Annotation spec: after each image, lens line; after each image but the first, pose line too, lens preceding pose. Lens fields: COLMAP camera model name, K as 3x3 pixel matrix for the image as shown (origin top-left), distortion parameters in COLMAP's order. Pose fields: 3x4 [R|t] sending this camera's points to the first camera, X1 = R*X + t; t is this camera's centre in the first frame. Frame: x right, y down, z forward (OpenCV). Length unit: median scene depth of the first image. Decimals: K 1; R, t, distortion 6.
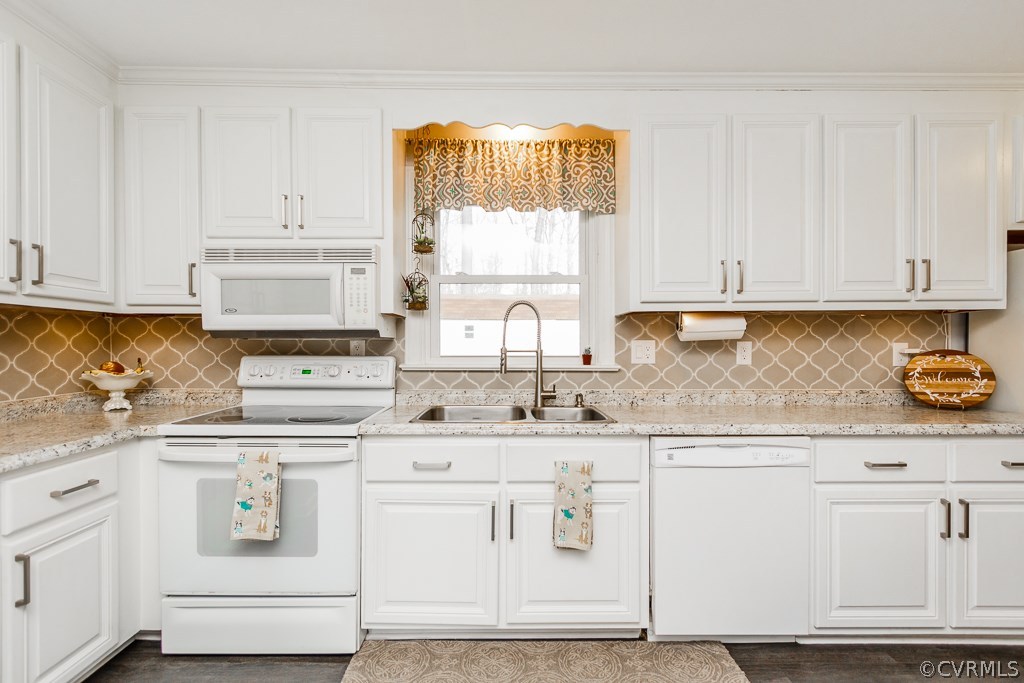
lens RADIAL K [[479.5, 0, 504.7], [0, 479.5, 351.9], [0, 0, 1]] dist [0.012593, -0.003175]
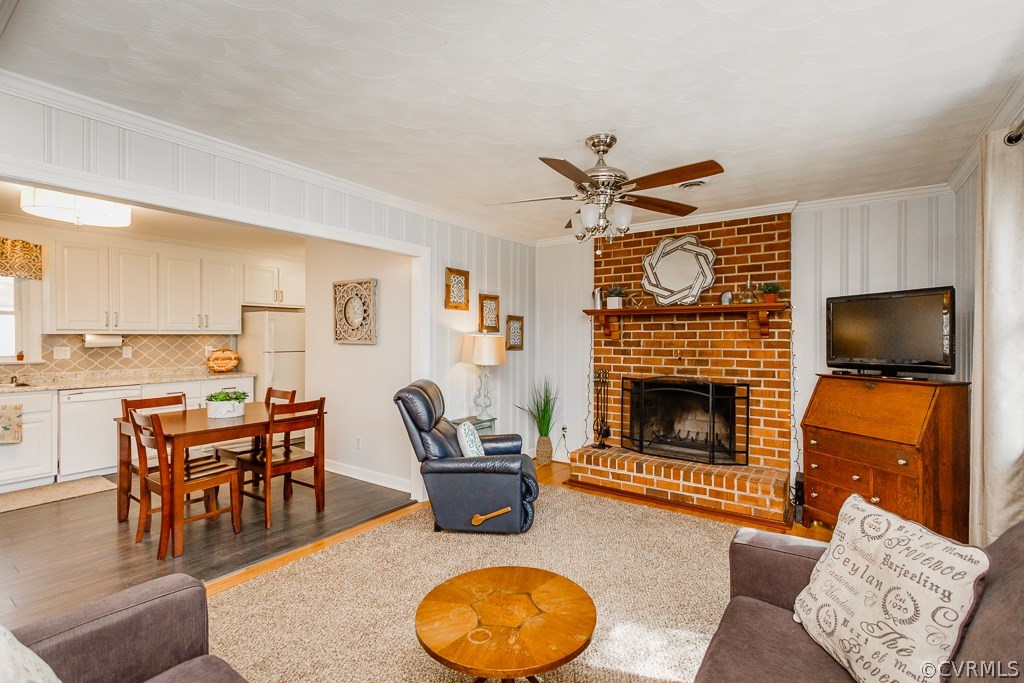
lens RADIAL K [[479.5, 0, 514.5], [0, 479.5, 338.6], [0, 0, 1]] dist [0.012593, -0.003175]
pose [[0.583371, -0.000448, 0.812206, -0.247511], [0.000882, 1.000000, -0.000082, -0.059238], [-0.812205, 0.000765, 0.583371, -1.739917]]
